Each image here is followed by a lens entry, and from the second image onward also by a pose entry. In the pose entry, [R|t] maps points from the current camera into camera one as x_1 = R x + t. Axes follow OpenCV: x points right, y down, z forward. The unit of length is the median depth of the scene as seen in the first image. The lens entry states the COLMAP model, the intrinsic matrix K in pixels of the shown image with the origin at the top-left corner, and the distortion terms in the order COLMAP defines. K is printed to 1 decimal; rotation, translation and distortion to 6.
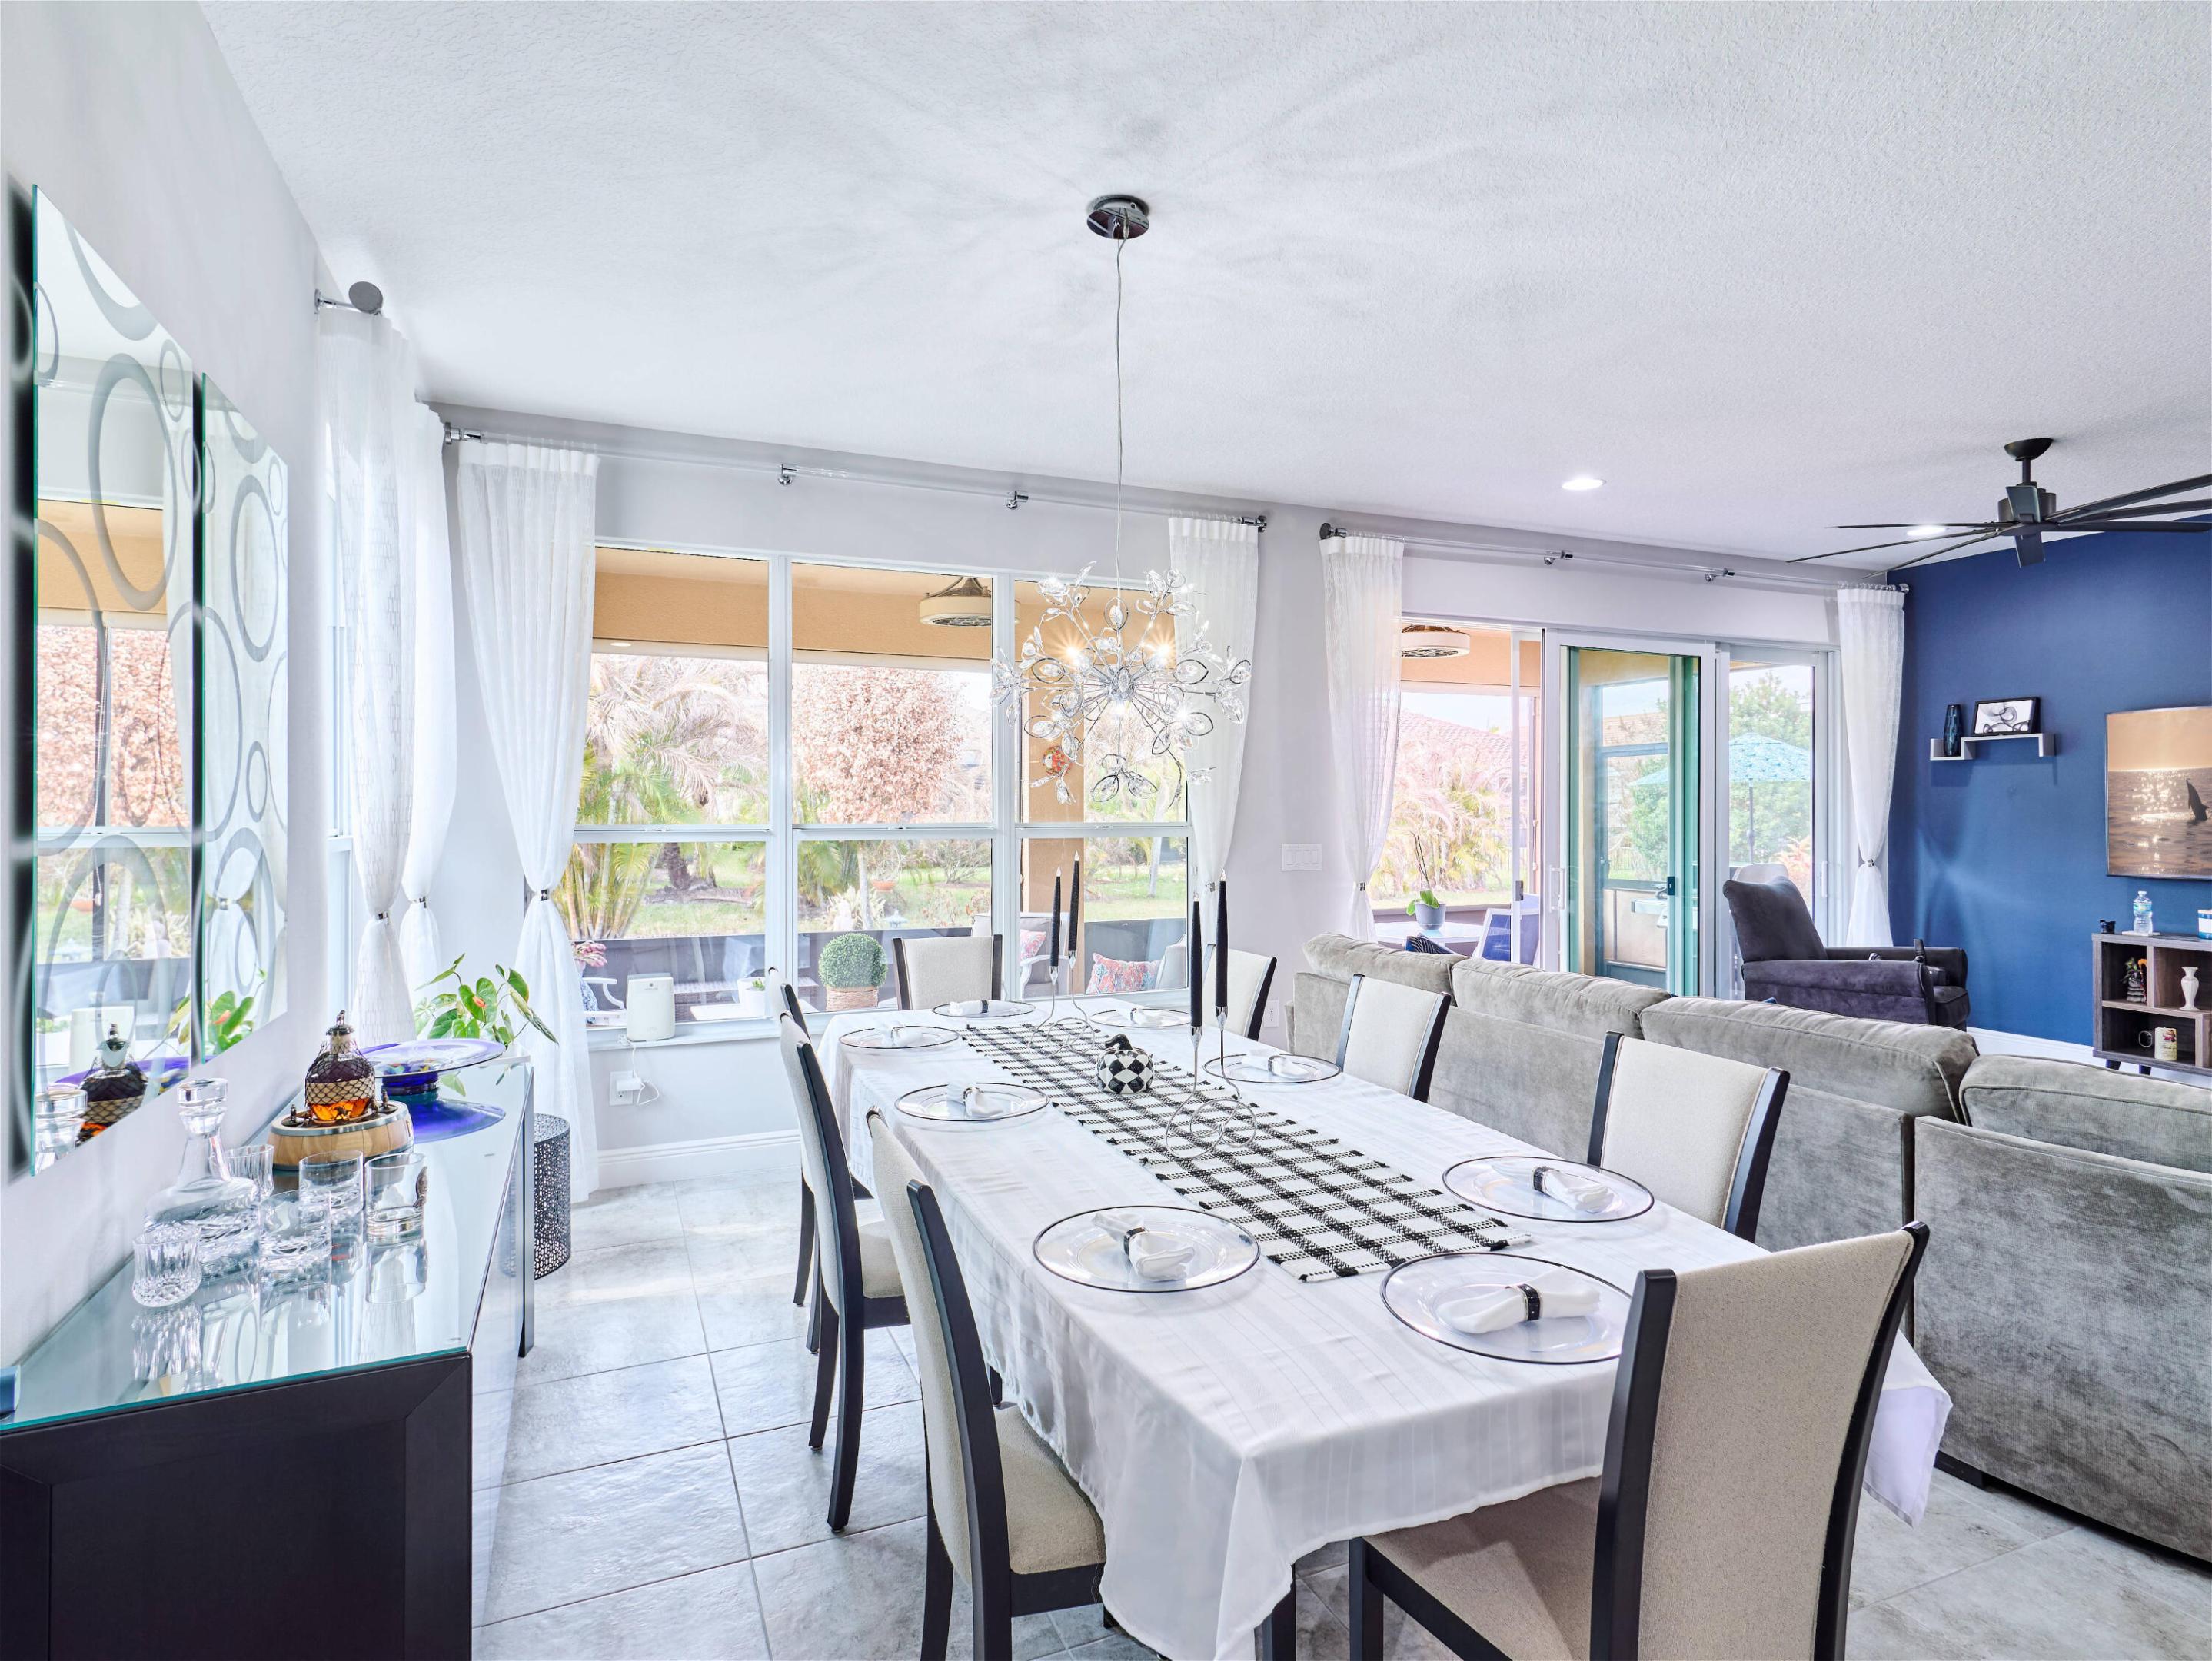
lens RADIAL K [[1197.7, 0, 1105.2], [0, 1197.7, 821.2], [0, 0, 1]] dist [-0.020177, 0.004616]
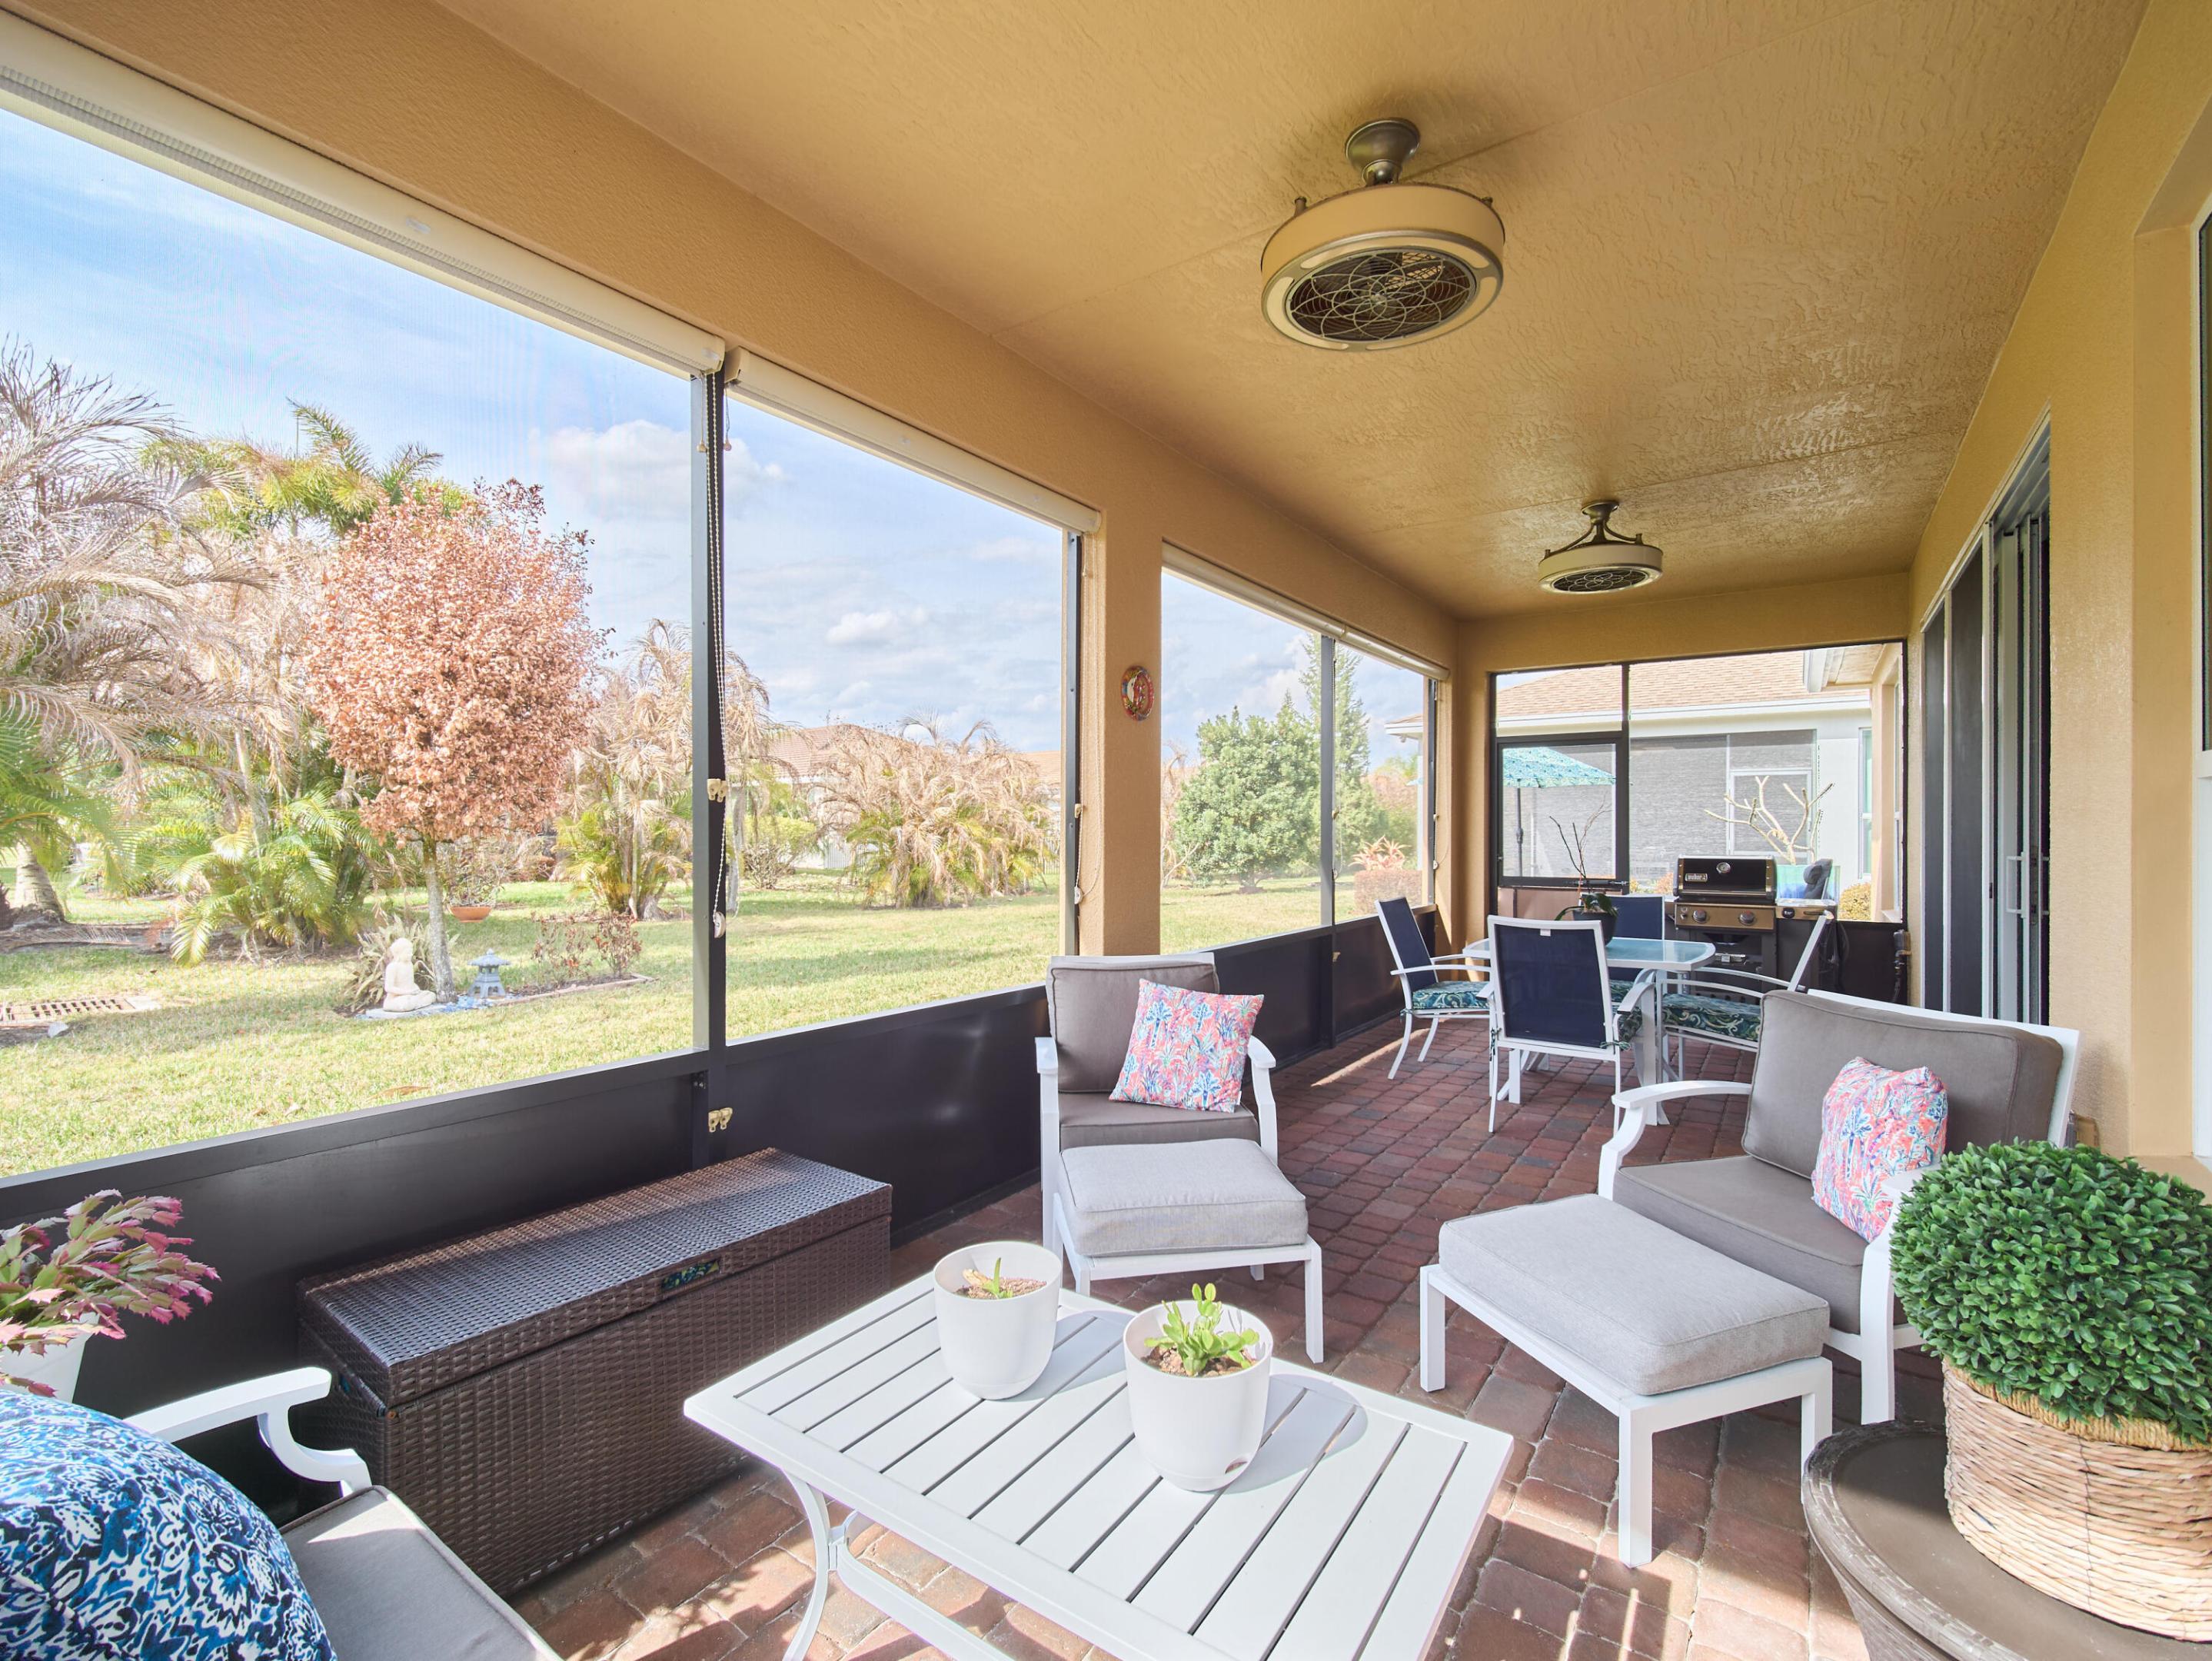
lens RADIAL K [[975.3, 0, 1104.5], [0, 975.3, 833.7], [0, 0, 1]] dist [-0.000685, -0.000096]
pose [[0.850377, -0.000598, 0.526173, -0.181478], [0.002875, 0.999990, -0.003509, 0.012443], [-0.526166, 0.004497, 0.850370, 0.358752]]
